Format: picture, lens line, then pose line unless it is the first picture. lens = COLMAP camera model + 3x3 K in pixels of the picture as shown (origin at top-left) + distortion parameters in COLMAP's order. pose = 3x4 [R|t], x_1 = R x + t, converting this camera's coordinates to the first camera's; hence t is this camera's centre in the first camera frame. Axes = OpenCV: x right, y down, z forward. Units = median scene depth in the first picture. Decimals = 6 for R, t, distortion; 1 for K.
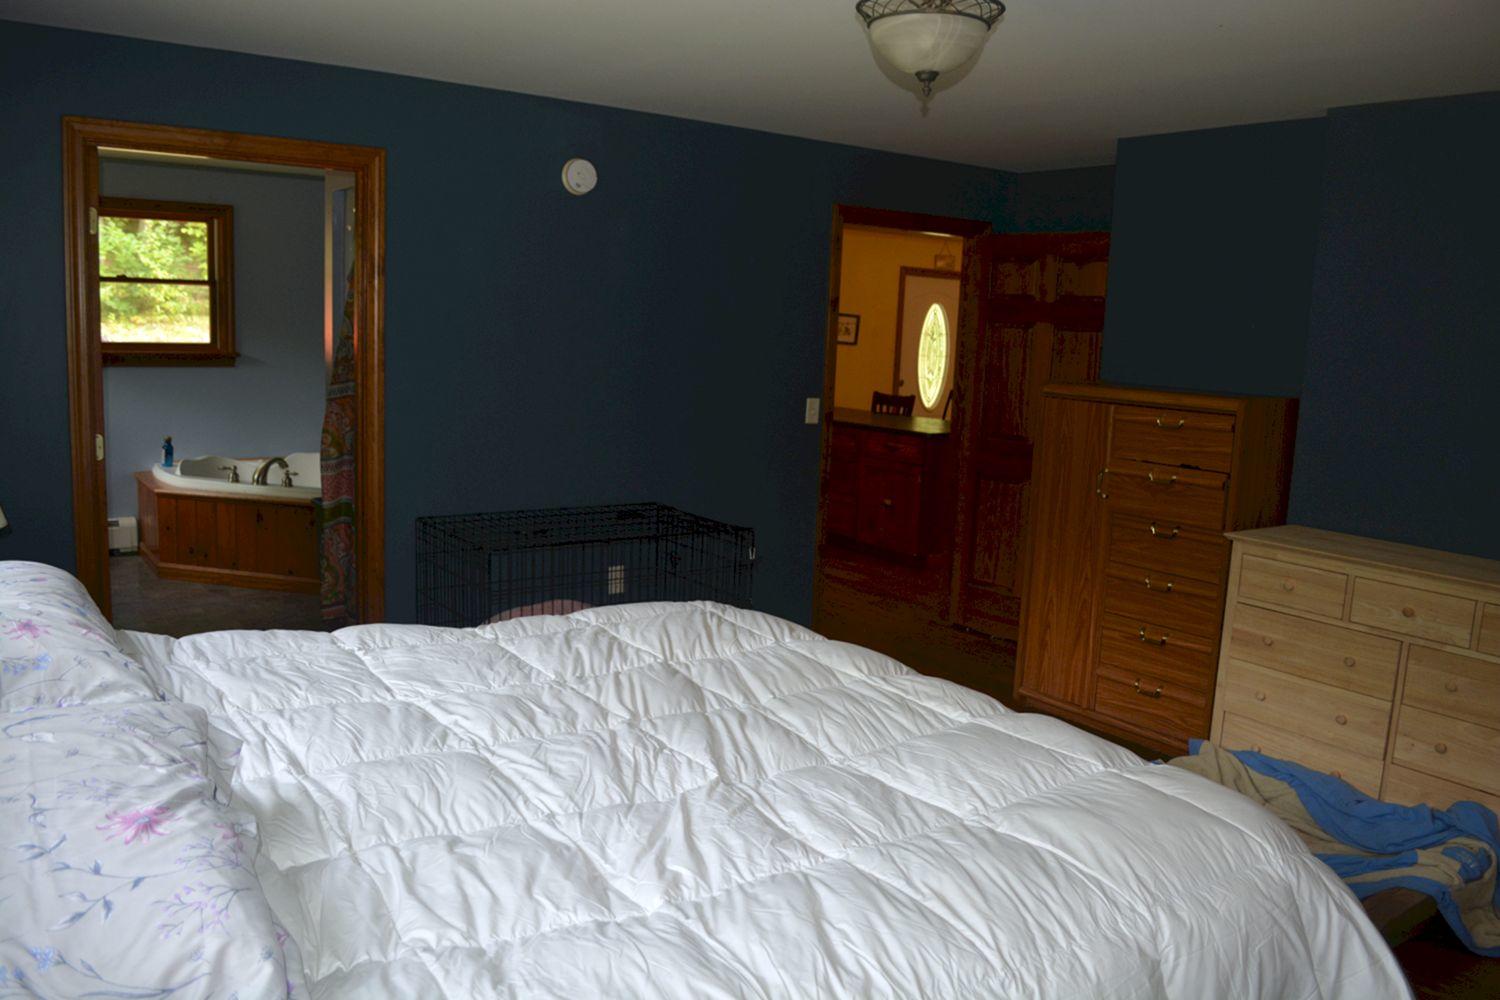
lens RADIAL K [[1181.9, 0, 750.1], [0, 1181.9, 499.9], [0, 0, 1]] dist [-0.064076, -0.001495]
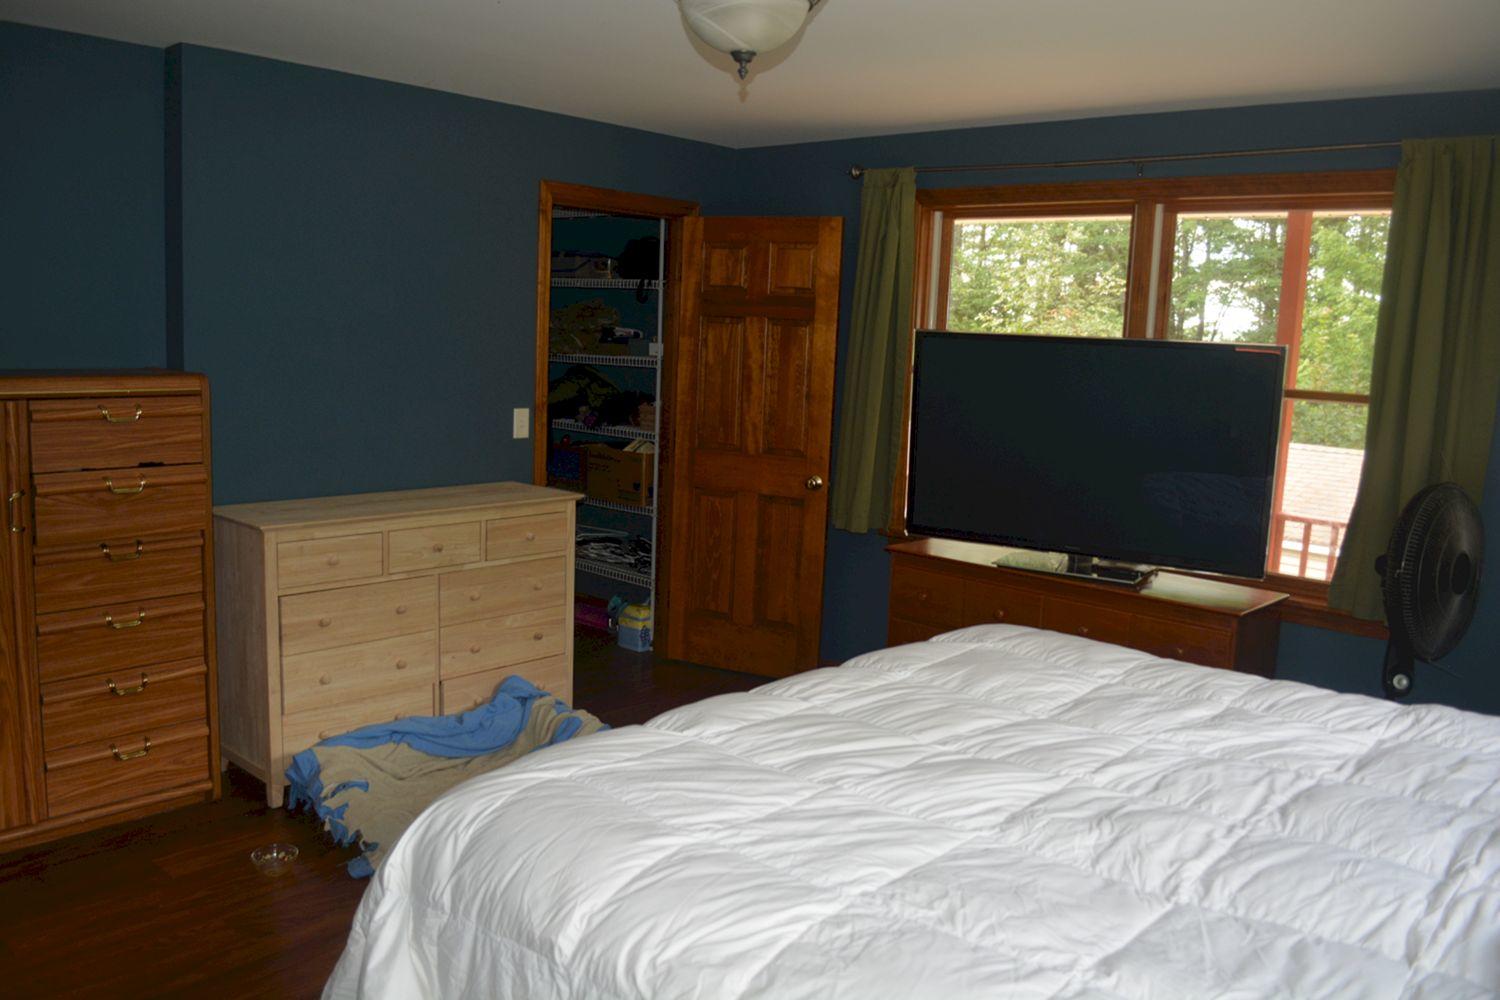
lens RADIAL K [[1181.9, 0, 750.3], [0, 1181.9, 500.5], [0, 0, 1]] dist [-0.064076, -0.001495]
pose [[-0.172221, -0.192289, 0.966108, -0.562011], [0.104835, 0.971614, 0.212074, -0.153235], [-0.979464, 0.137806, -0.147174, 0.828827]]
